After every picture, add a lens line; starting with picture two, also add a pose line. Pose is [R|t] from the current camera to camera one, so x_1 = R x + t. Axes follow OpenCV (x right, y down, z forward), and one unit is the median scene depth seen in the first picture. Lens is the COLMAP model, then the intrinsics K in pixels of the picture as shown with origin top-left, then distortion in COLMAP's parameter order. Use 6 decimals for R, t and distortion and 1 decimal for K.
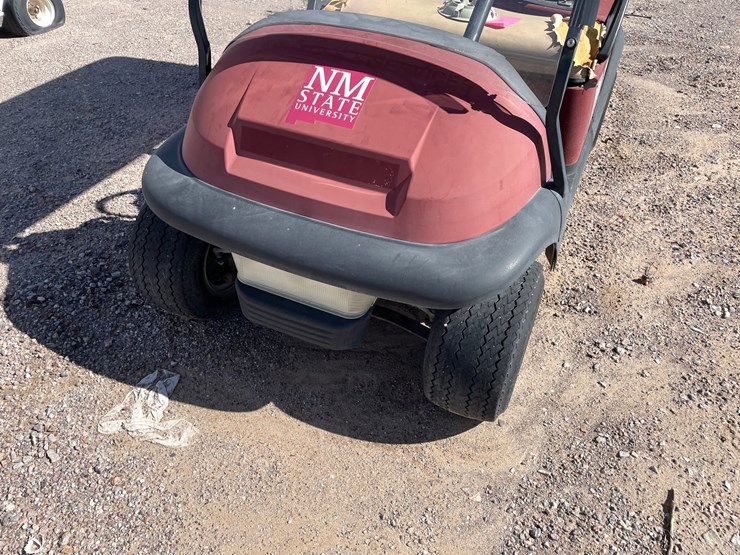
lens RADIAL K [[561.6, 0, 368.6], [0, 561.6, 271.0], [0, 0, 1]] dist [0.085456, -0.108050]
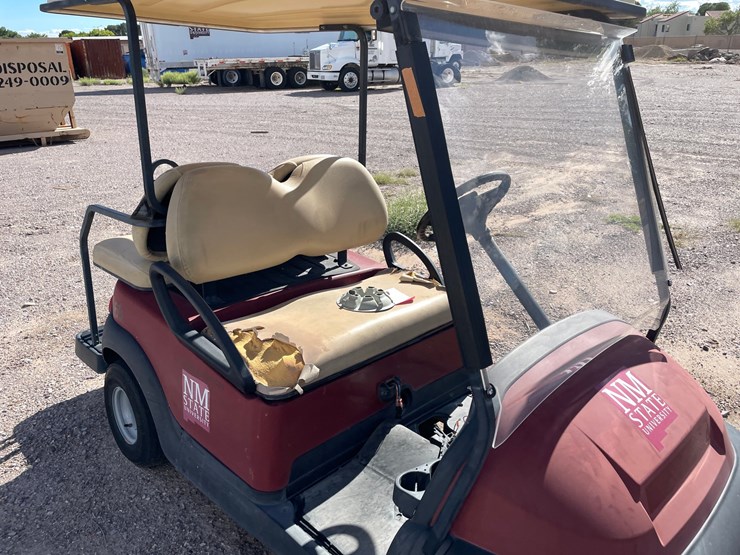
lens RADIAL K [[561.6, 0, 371.2], [0, 561.6, 272.7], [0, 0, 1]] dist [0.085456, -0.108050]
pose [[0.370577, -0.318579, 0.872456, -0.843393], [0.585119, 0.809579, 0.047089, -0.660422], [-0.721324, 0.493040, 0.486418, 0.584540]]
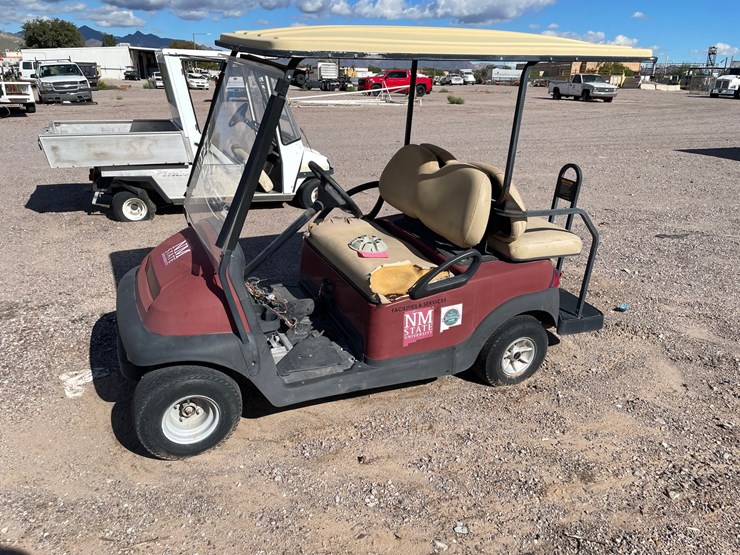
lens RADIAL K [[561.6, 0, 367.1], [0, 561.6, 269.4], [0, 0, 1]] dist [0.085456, -0.108050]
pose [[0.748457, 0.255564, -0.611963, 1.358353], [-0.443045, 0.879324, -0.174645, -0.166552], [0.493480, 0.401841, 0.771363, -0.158366]]
